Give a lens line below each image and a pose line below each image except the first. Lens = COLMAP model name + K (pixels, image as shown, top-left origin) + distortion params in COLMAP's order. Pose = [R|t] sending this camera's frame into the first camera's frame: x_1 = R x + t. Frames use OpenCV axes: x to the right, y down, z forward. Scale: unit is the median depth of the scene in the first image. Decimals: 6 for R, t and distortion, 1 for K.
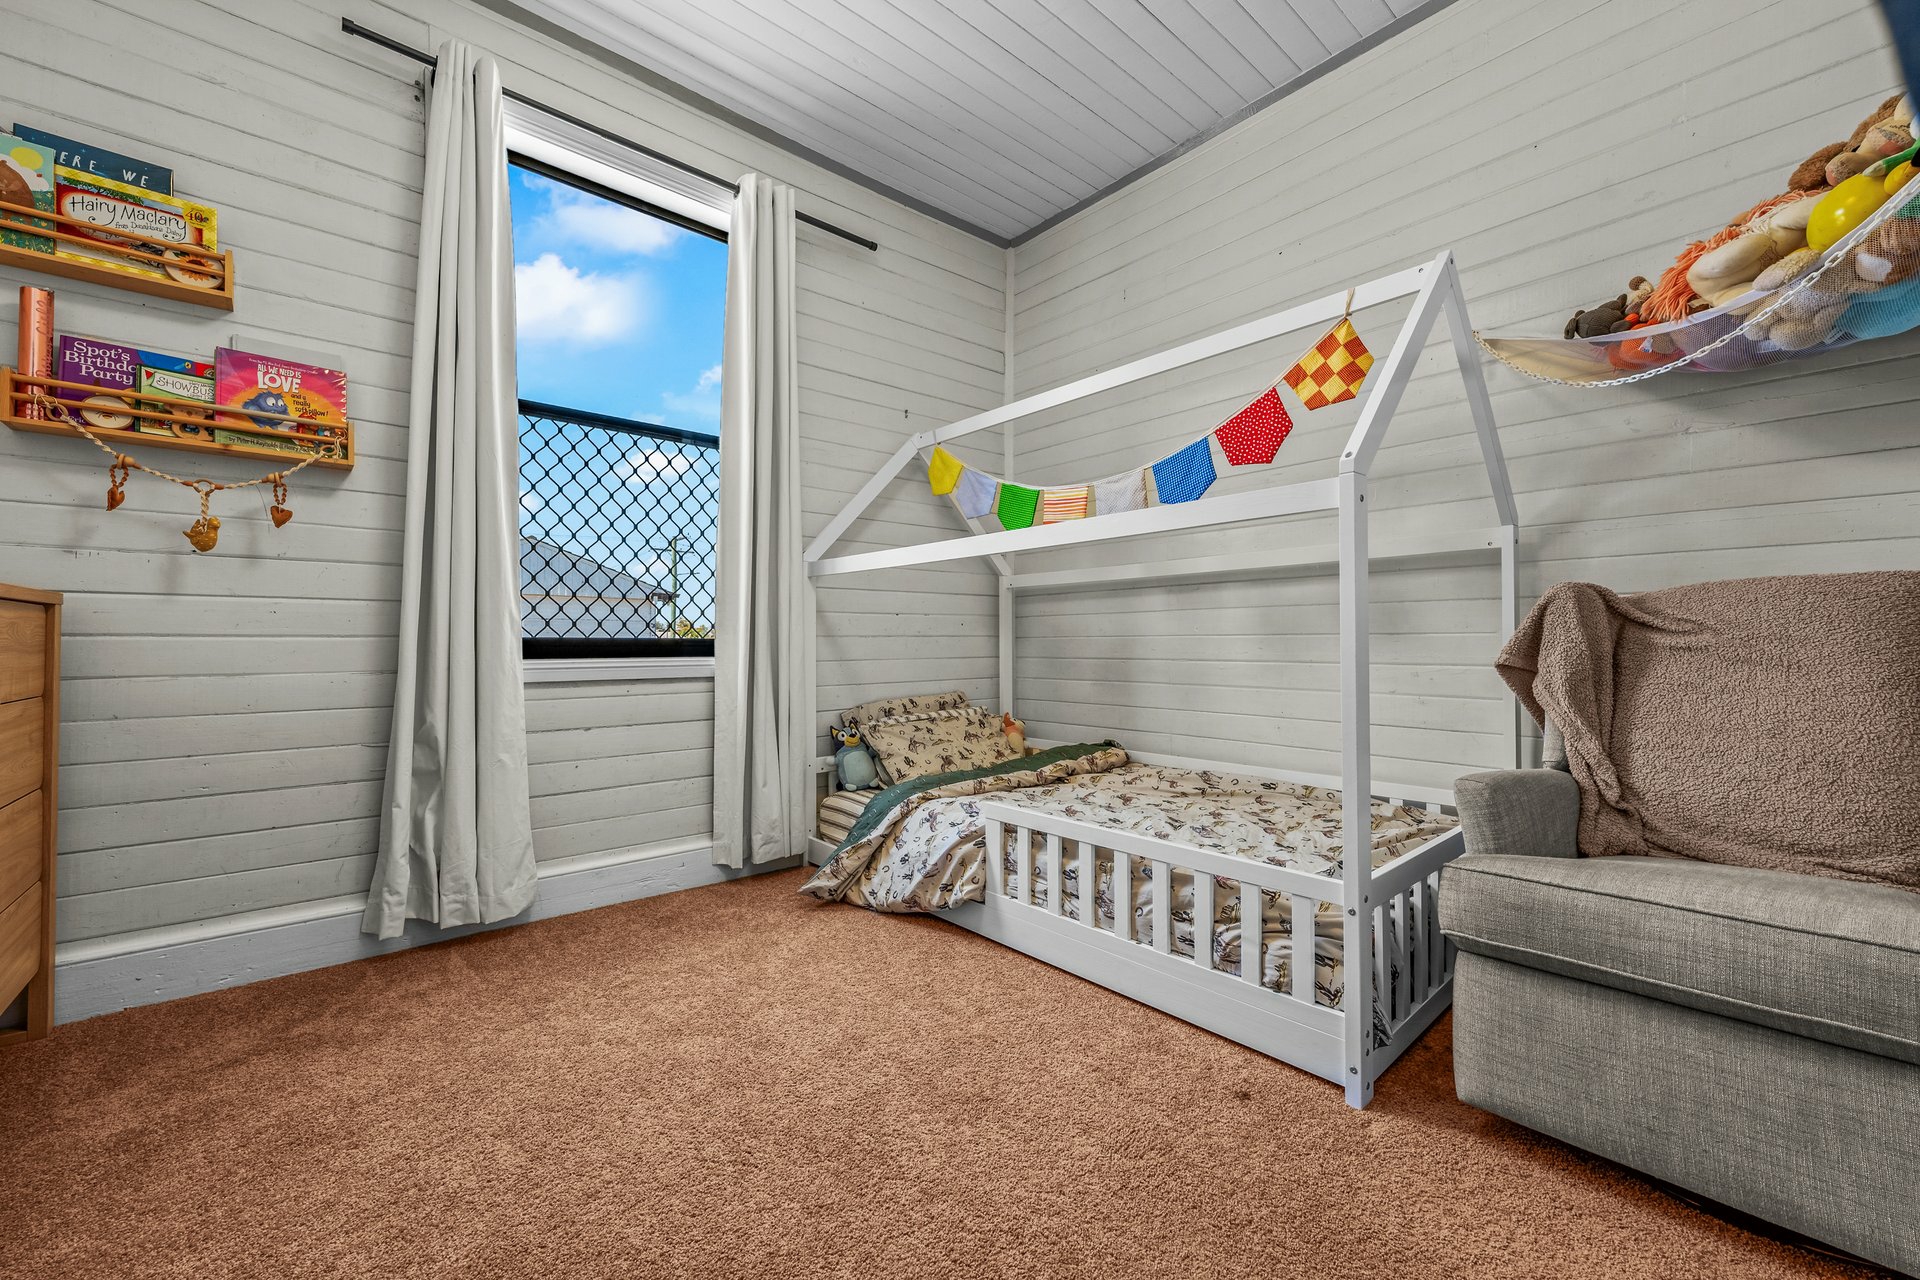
lens RADIAL K [[781.4, 0, 958.0], [0, 781.4, 636.3], [0, 0, 1]] dist [-0.000146, 0.001081]
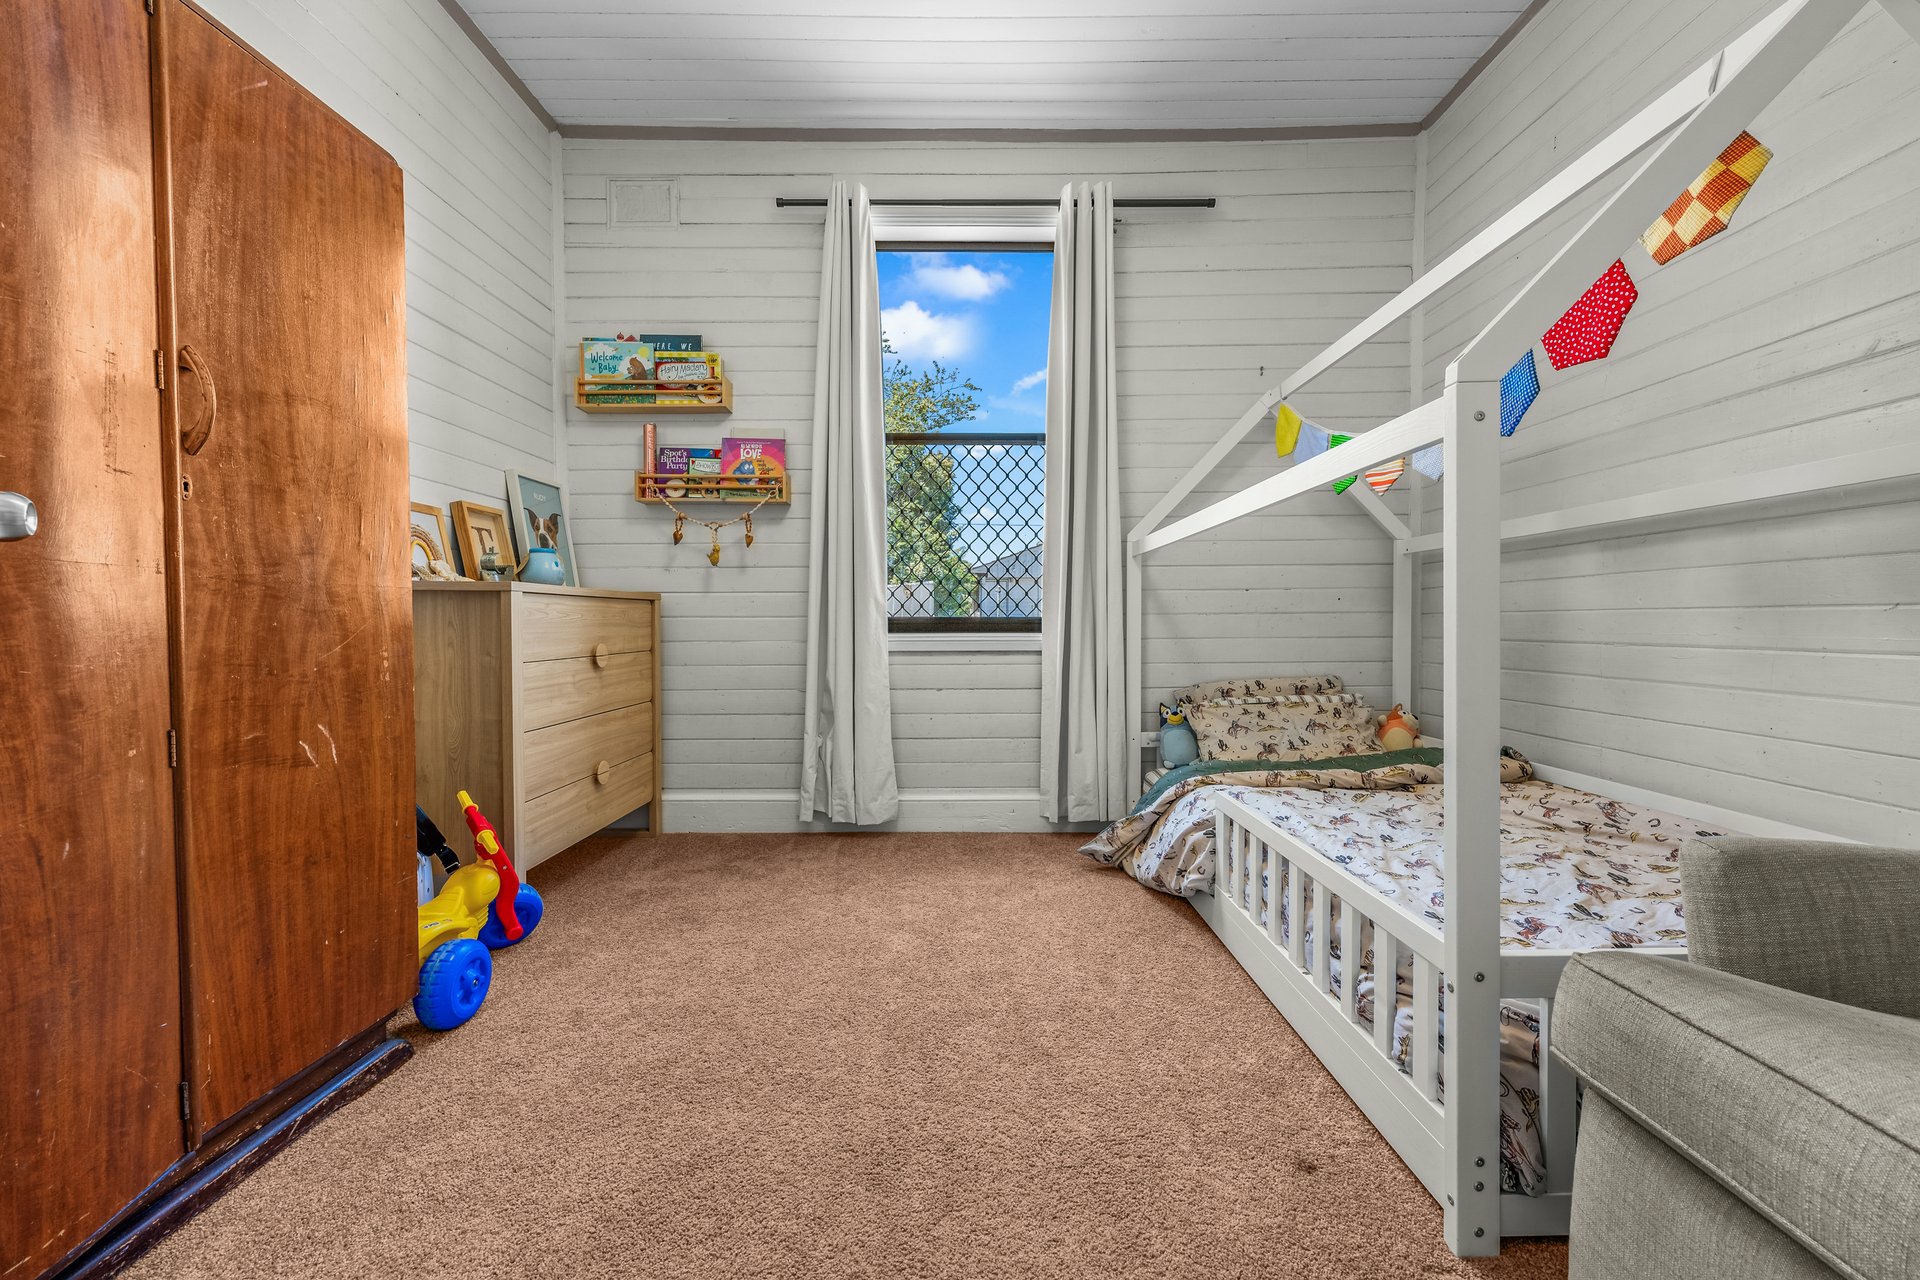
lens RADIAL K [[781.4, 0, 954.3], [0, 781.4, 640.3], [0, 0, 1]] dist [-0.000146, 0.001081]
pose [[0.740355, 0.015860, -0.672029, 0.427120], [0.007612, 0.999460, 0.031974, -0.000529], [0.672173, -0.028788, 0.739834, 0.100206]]
